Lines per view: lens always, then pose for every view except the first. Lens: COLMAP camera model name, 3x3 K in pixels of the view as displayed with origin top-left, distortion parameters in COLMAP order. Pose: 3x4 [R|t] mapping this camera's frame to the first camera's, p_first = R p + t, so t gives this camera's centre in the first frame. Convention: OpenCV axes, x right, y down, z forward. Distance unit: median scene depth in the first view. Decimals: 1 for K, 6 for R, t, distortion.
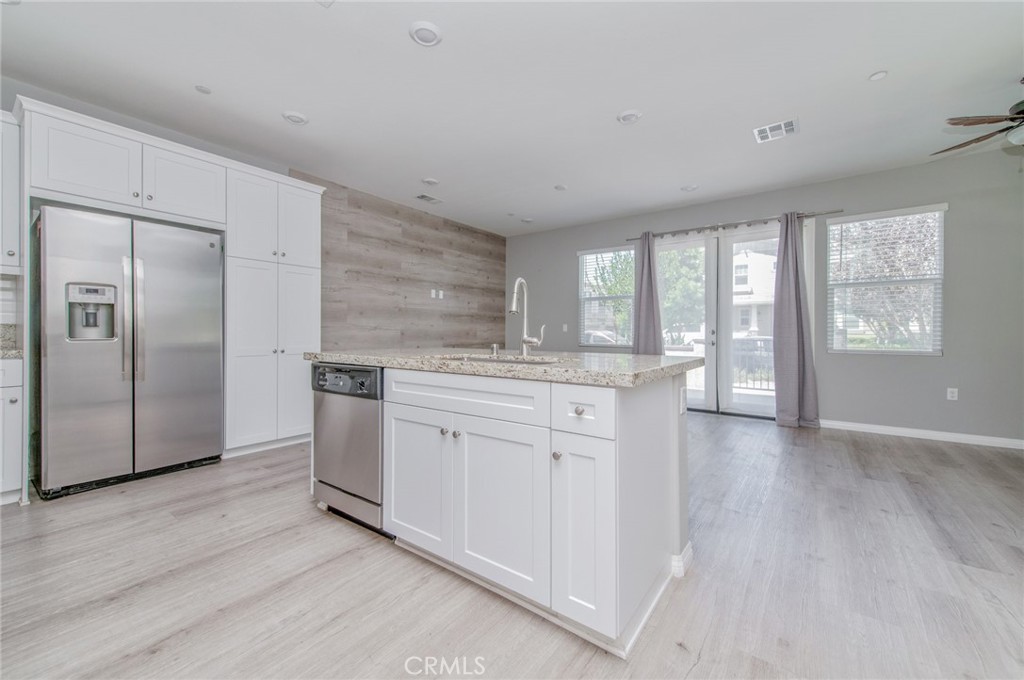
lens RADIAL K [[401.2, 0, 513.7], [0, 401.2, 332.1], [0, 0, 1]] dist [0.010401, -0.002977]
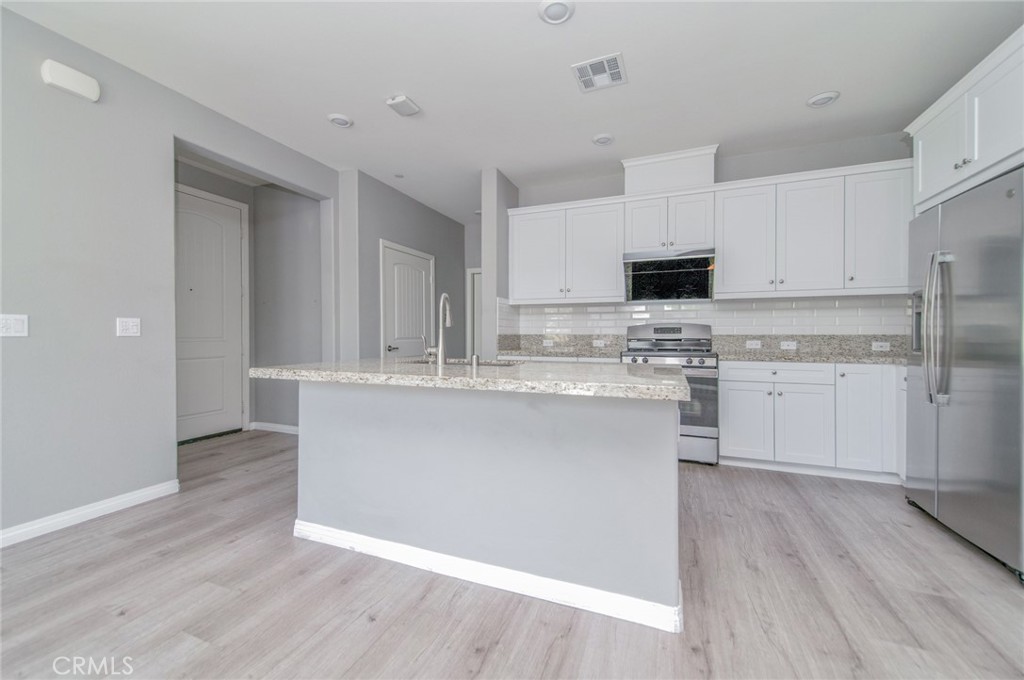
lens RADIAL K [[401.2, 0, 513.5], [0, 401.2, 335.7], [0, 0, 1]] dist [0.010401, -0.002977]
pose [[-0.966636, -0.004616, -0.256112, 0.048976], [-0.004727, 0.999989, -0.000181, -0.007511], [0.256110, 0.001036, -0.966647, 0.884183]]
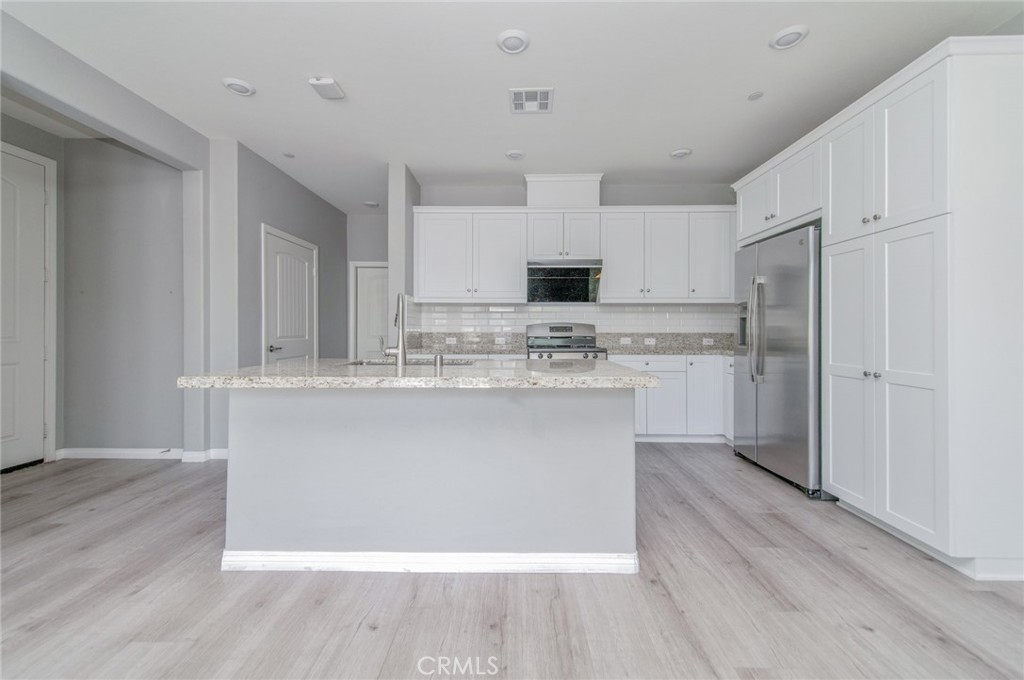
lens RADIAL K [[401.2, 0, 512.2], [0, 401.2, 329.7], [0, 0, 1]] dist [0.010401, -0.002977]
pose [[-0.812202, -0.006571, -0.583339, 0.170667], [-0.003819, 0.999975, -0.005947, -0.012303], [0.583363, -0.002602, -0.812207, 0.864409]]
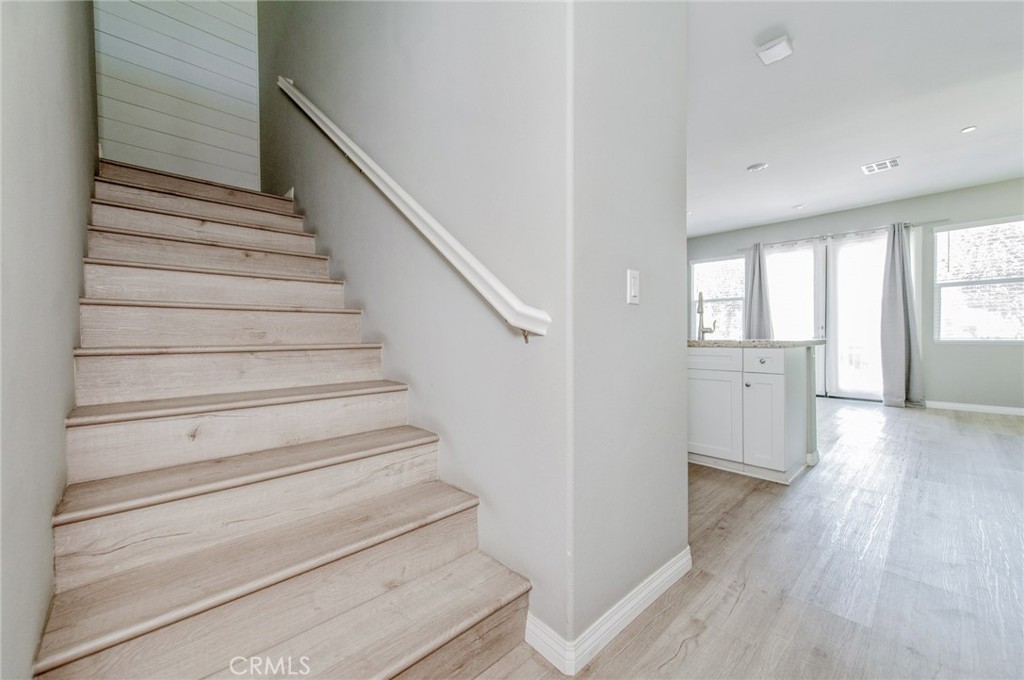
lens RADIAL K [[401.2, 0, 516.1], [0, 401.2, 342.0], [0, 0, 1]] dist [0.010401, -0.002977]
pose [[0.985880, -0.008718, -0.167229, -0.190121], [0.011009, 0.999858, 0.012780, 0.017857], [0.167094, -0.014441, 0.985835, -0.311805]]
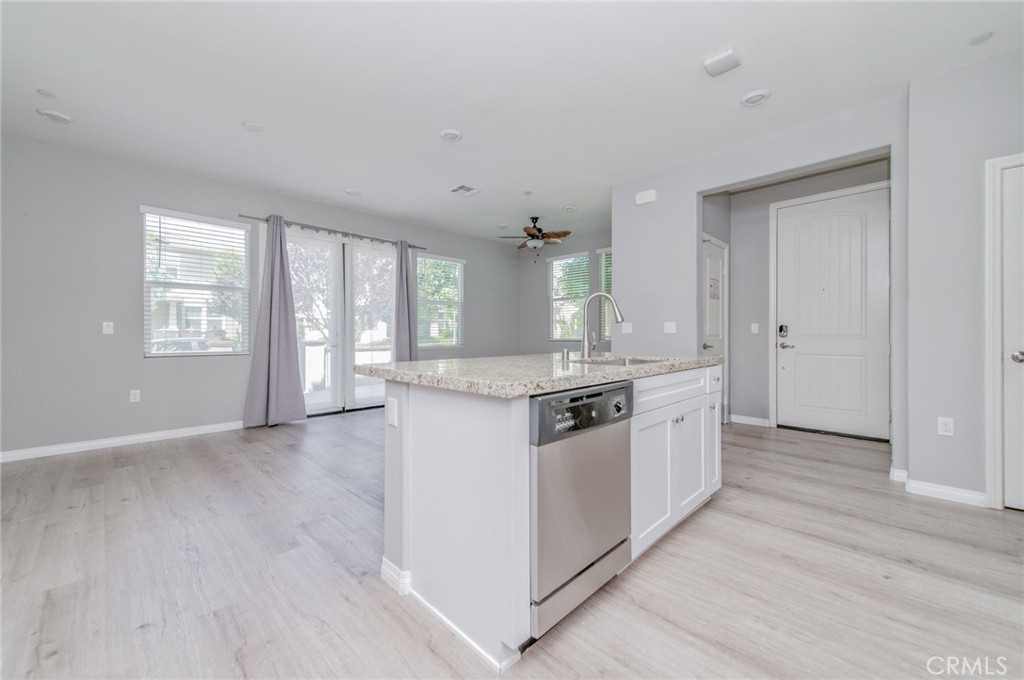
lens RADIAL K [[401.2, 0, 511.5], [0, 401.2, 340.1], [0, 0, 1]] dist [0.010401, -0.002977]
pose [[0.147179, -0.018405, 0.988939, -0.494364], [-0.000237, 0.999826, 0.018643, -0.006144], [-0.989110, -0.002978, 0.147149, 0.451102]]
